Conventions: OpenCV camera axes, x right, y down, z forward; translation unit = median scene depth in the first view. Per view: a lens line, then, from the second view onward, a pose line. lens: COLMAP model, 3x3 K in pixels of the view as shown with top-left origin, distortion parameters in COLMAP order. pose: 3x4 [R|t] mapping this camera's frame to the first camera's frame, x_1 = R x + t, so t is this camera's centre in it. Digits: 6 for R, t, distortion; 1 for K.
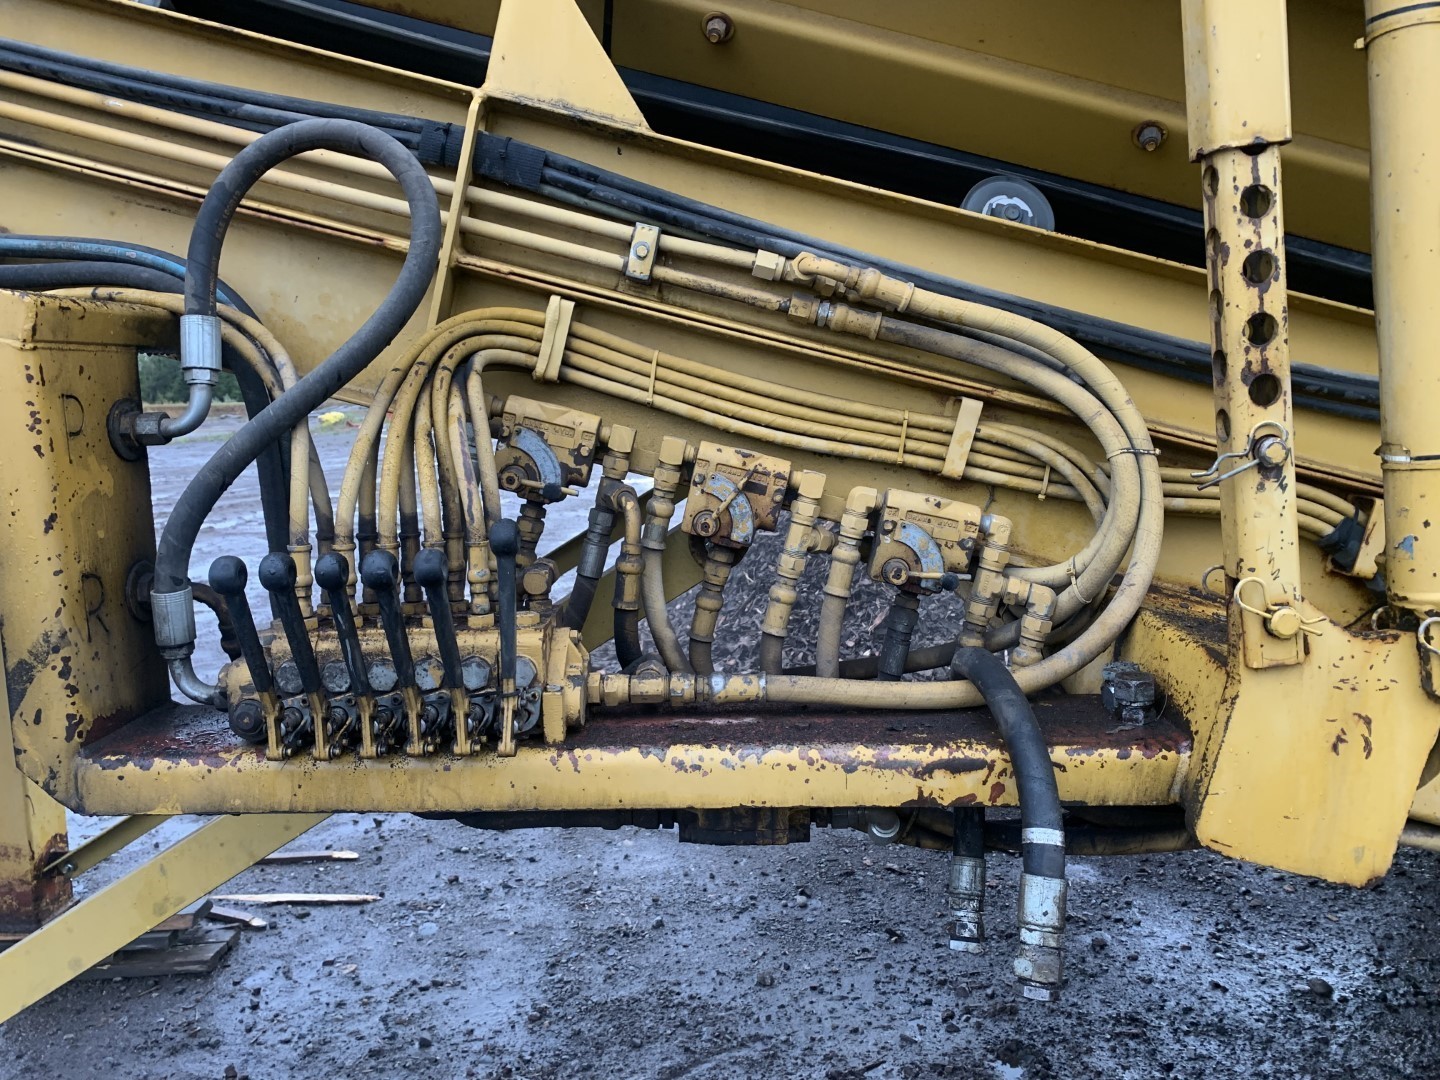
lens RADIAL K [[1069.7, 0, 718.6], [0, 1069.7, 529.9], [0, 0, 1]] dist [0.073116, -0.109663]
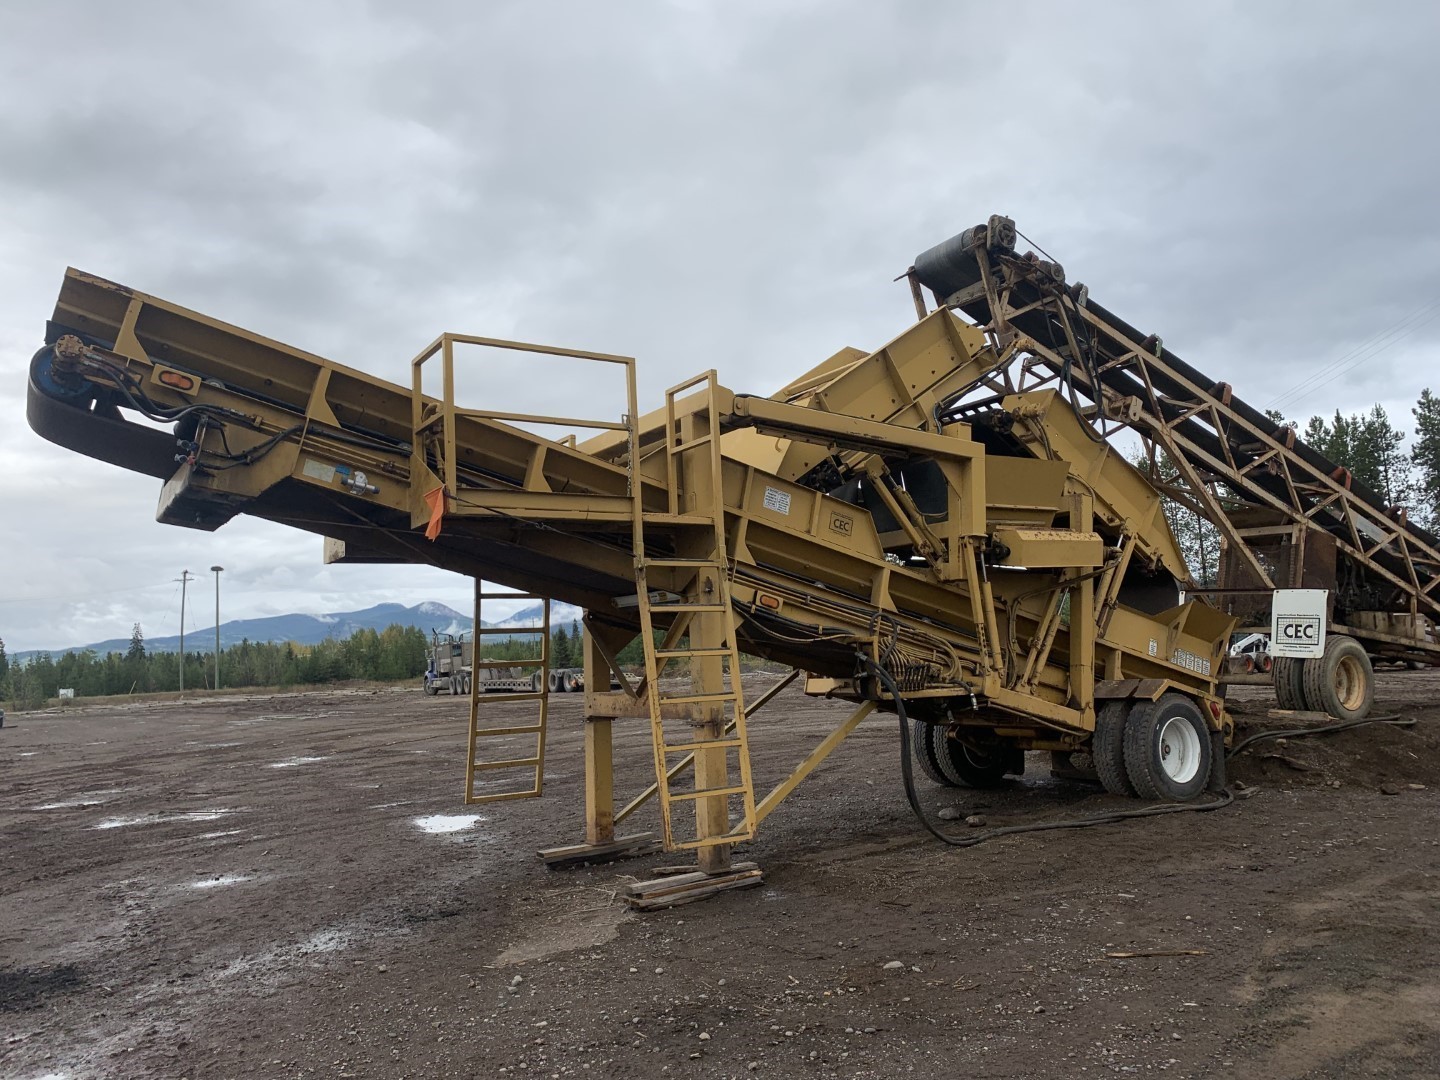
lens RADIAL K [[1085.8, 0, 715.6], [0, 1085.8, 526.4], [0, 0, 1]] dist [0.049384, -0.060802]
pose [[0.838734, 0.047034, 0.542506, -4.944960], [0.102412, 0.964860, -0.241985, 0.683825], [-0.534824, 0.258520, 0.804444, -4.229926]]
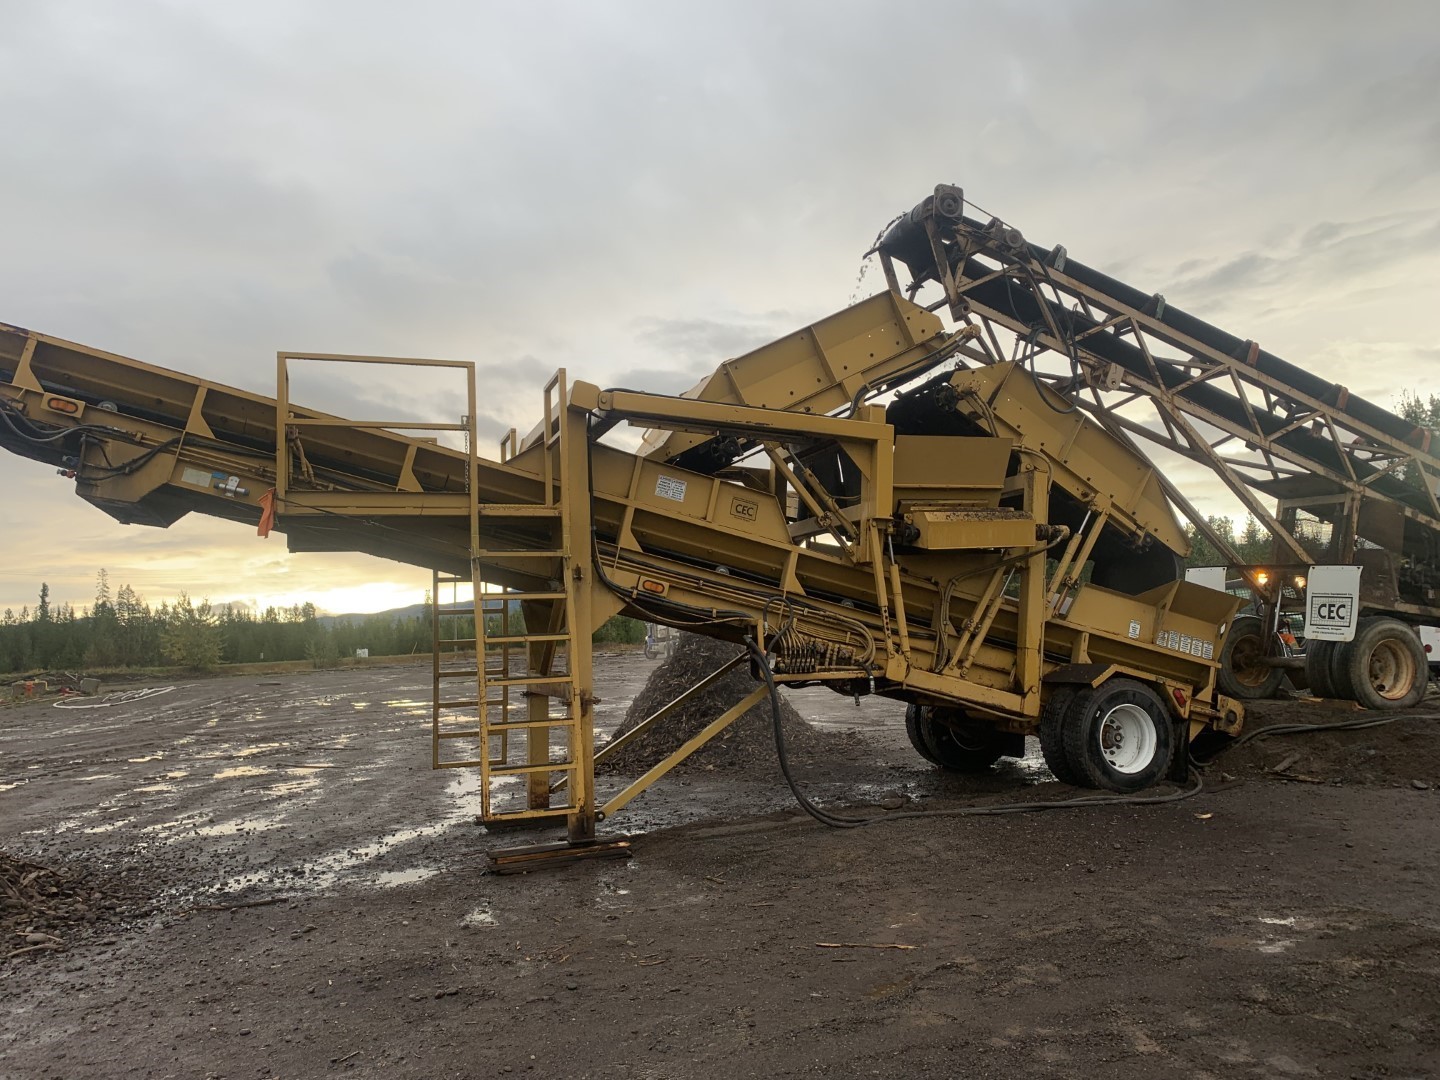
lens RADIAL K [[1069.7, 0, 718.6], [0, 1069.7, 529.9], [0, 0, 1]] dist [0.073116, -0.109663]
pose [[0.941191, 0.016504, 0.337473, -3.000126], [0.065129, 0.971213, -0.229138, 0.792686], [-0.331539, 0.237641, 0.913021, -5.375257]]
